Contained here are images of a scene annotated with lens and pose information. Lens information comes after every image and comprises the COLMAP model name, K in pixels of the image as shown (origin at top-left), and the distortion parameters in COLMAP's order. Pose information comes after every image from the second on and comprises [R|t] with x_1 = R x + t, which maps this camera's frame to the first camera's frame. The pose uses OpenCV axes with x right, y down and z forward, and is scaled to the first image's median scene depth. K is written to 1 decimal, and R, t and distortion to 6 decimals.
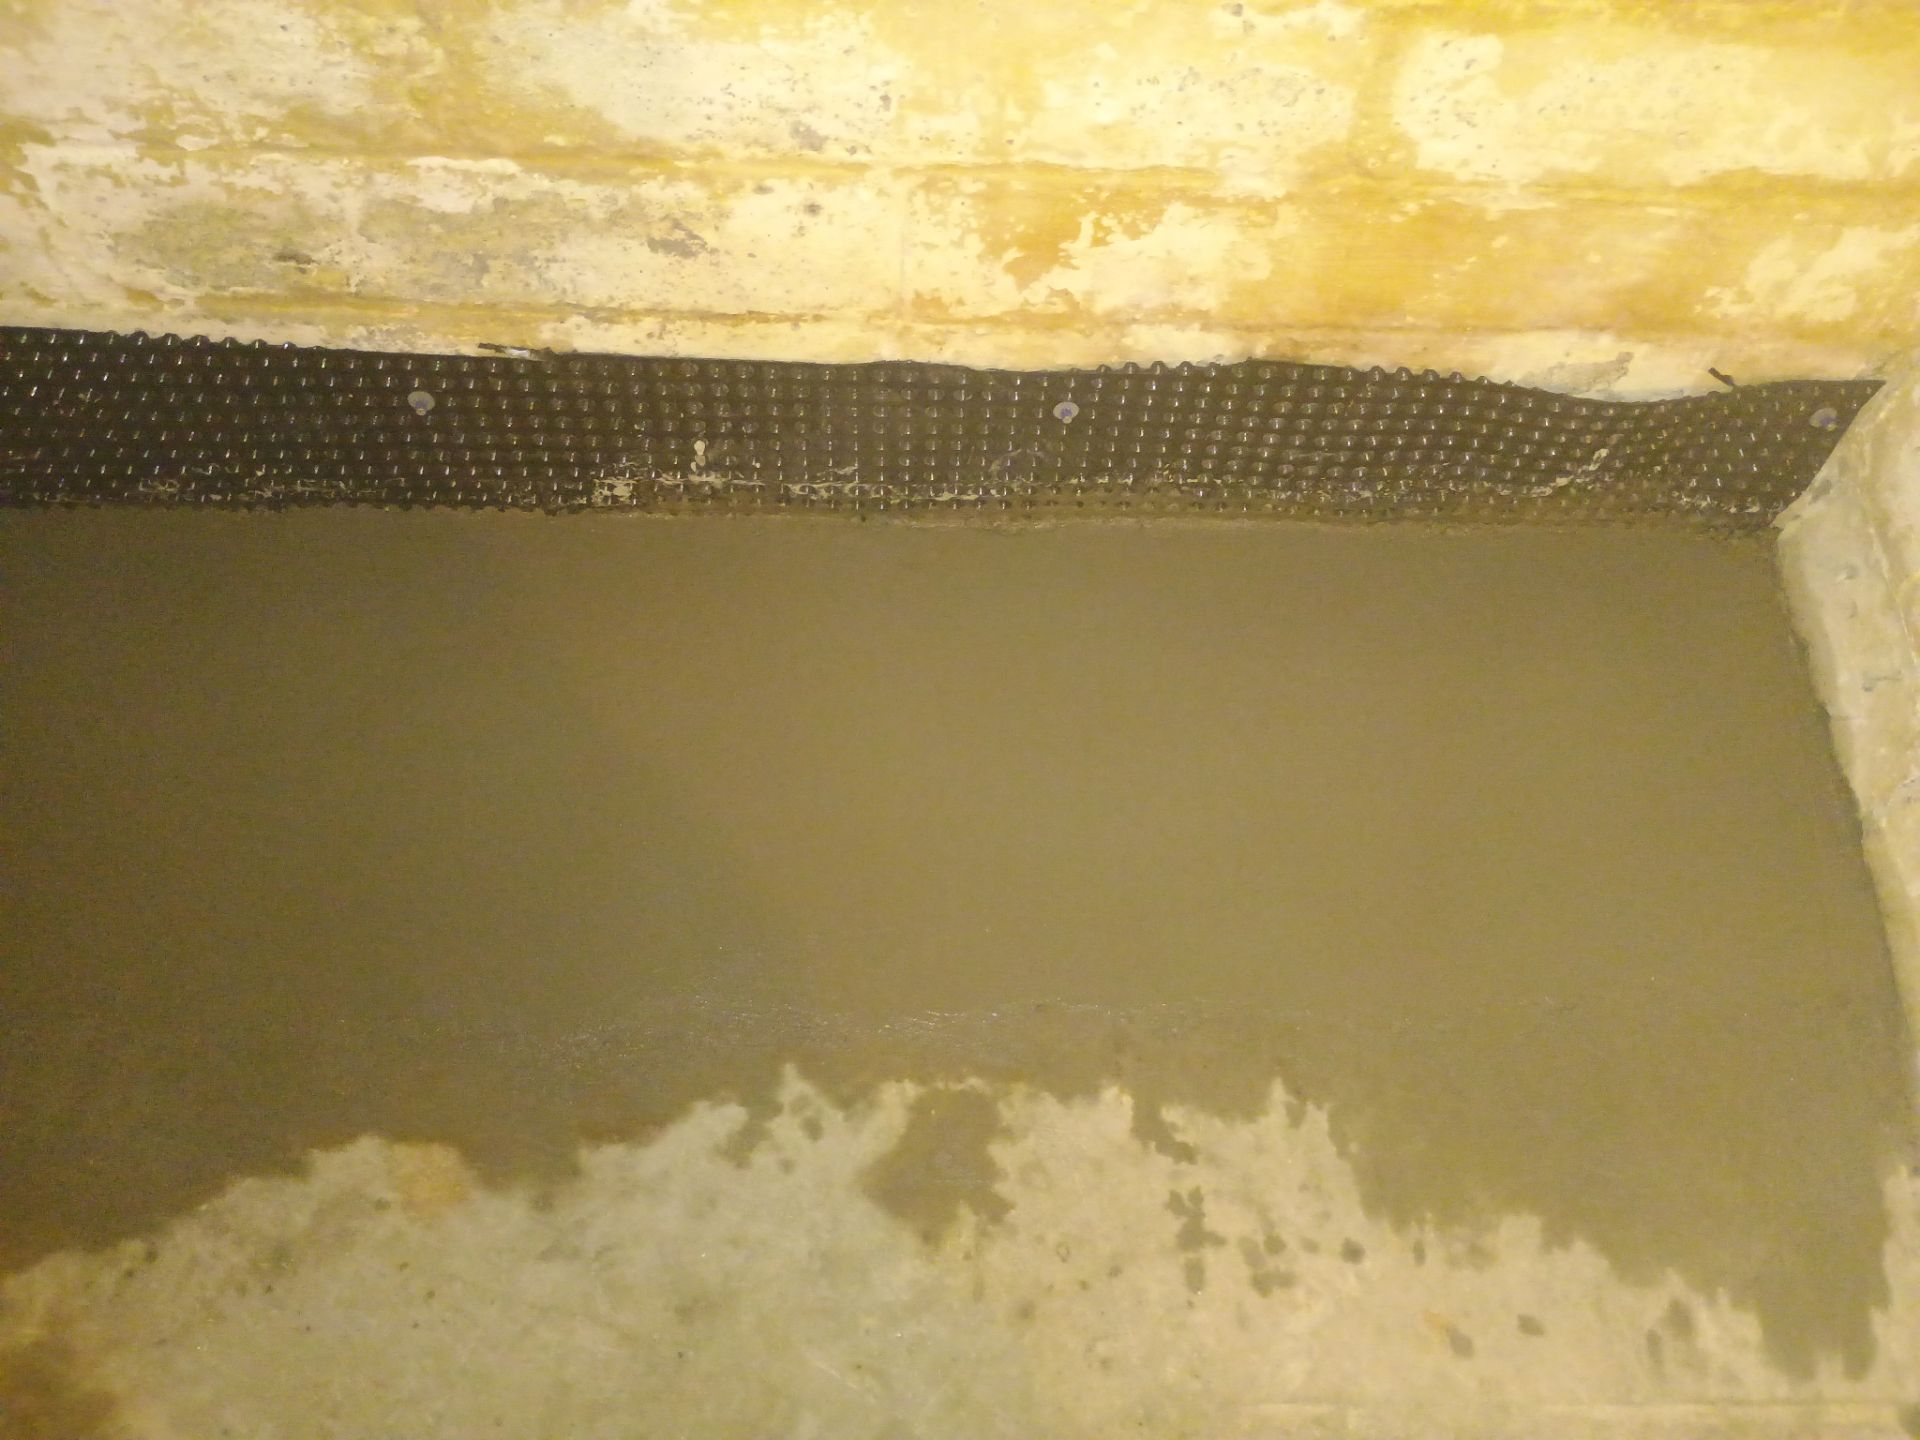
lens RADIAL K [[1669.2, 0, 963.3], [0, 1669.2, 724.9], [0, 0, 1]] dist [0.061626, -0.079868]
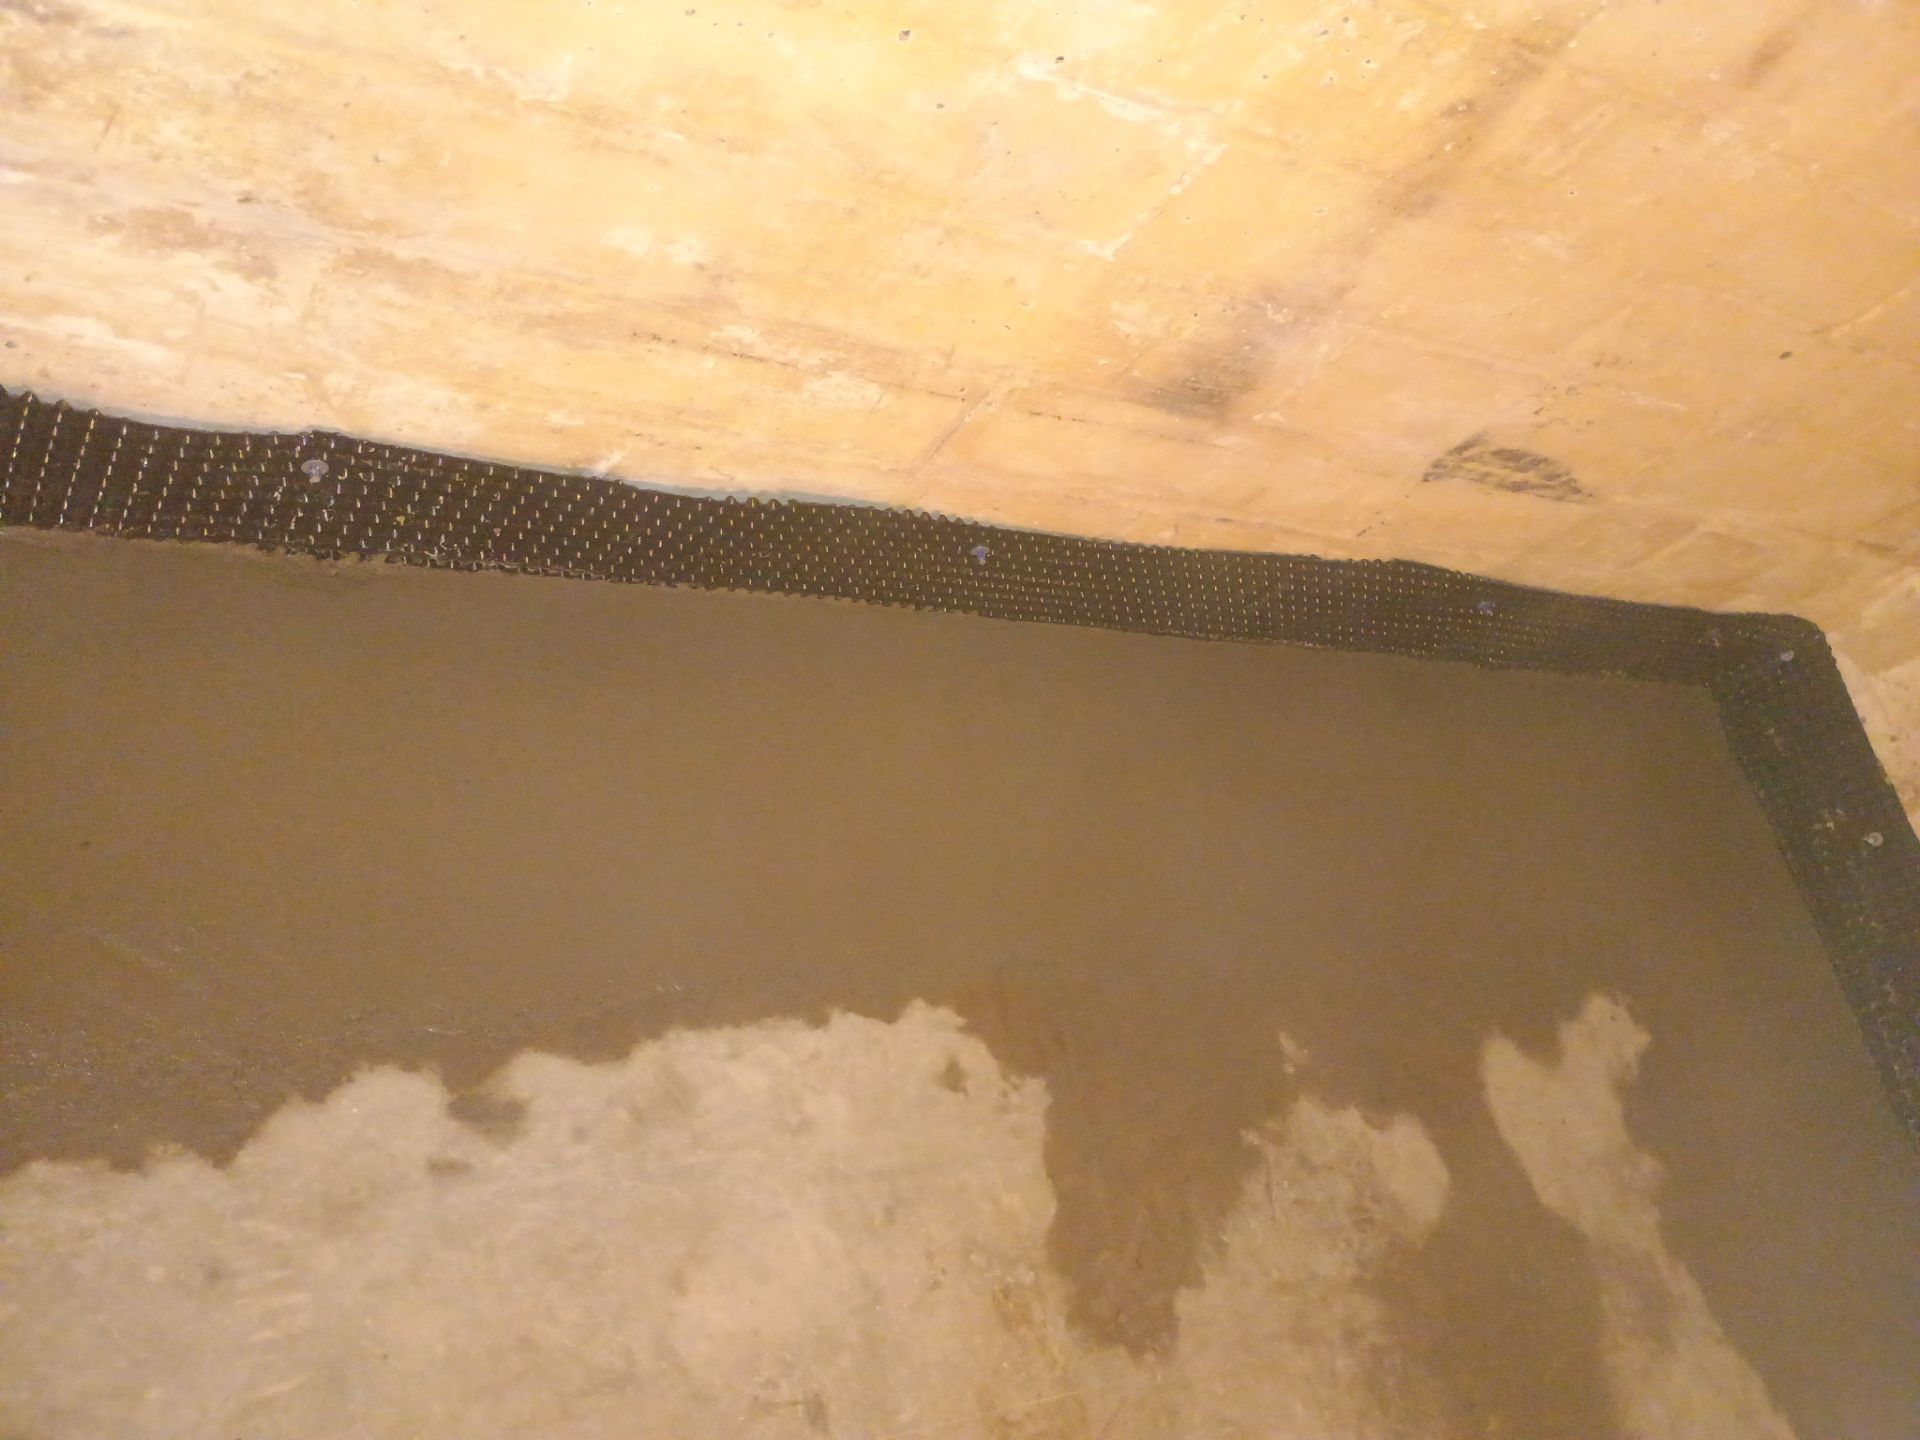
lens RADIAL K [[1669.2, 0, 963.3], [0, 1669.2, 724.9], [0, 0, 1]] dist [0.061626, -0.079868]
pose [[0.244267, 0.870622, -0.427025, -0.471647], [-0.964943, 0.174627, -0.195937, 1.281910], [-0.096017, 0.459916, 0.882756, -0.756888]]
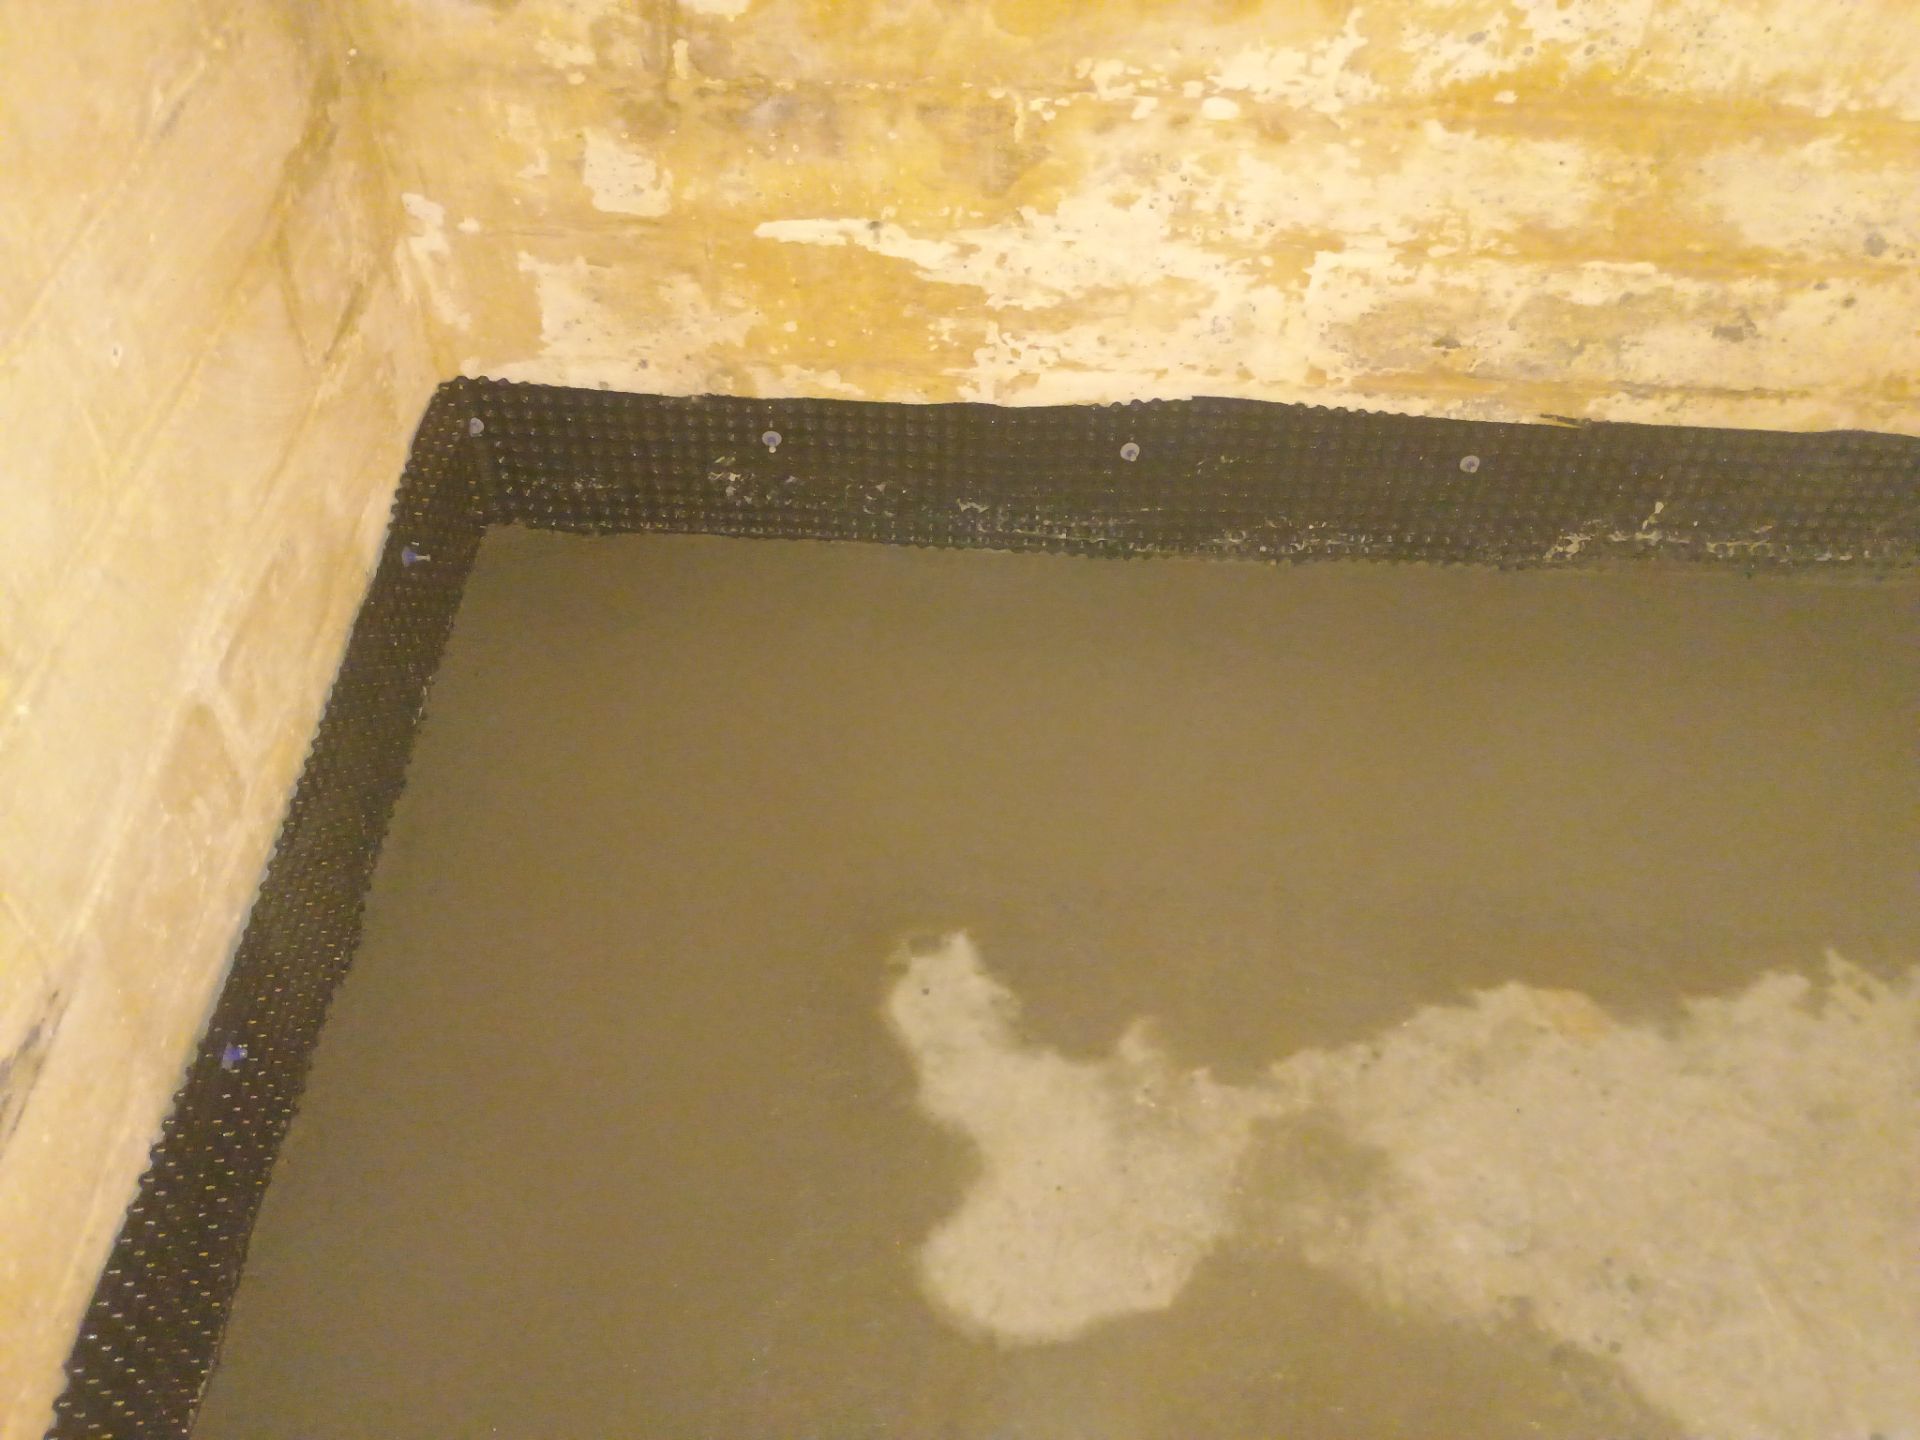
lens RADIAL K [[1669.2, 0, 963.3], [0, 1669.2, 724.9], [0, 0, 1]] dist [0.061626, -0.079868]
pose [[0.998126, 0.018836, -0.058227, -0.711544], [-0.031549, 0.973655, -0.225833, 0.361204], [0.052439, 0.227247, 0.972424, -0.309844]]
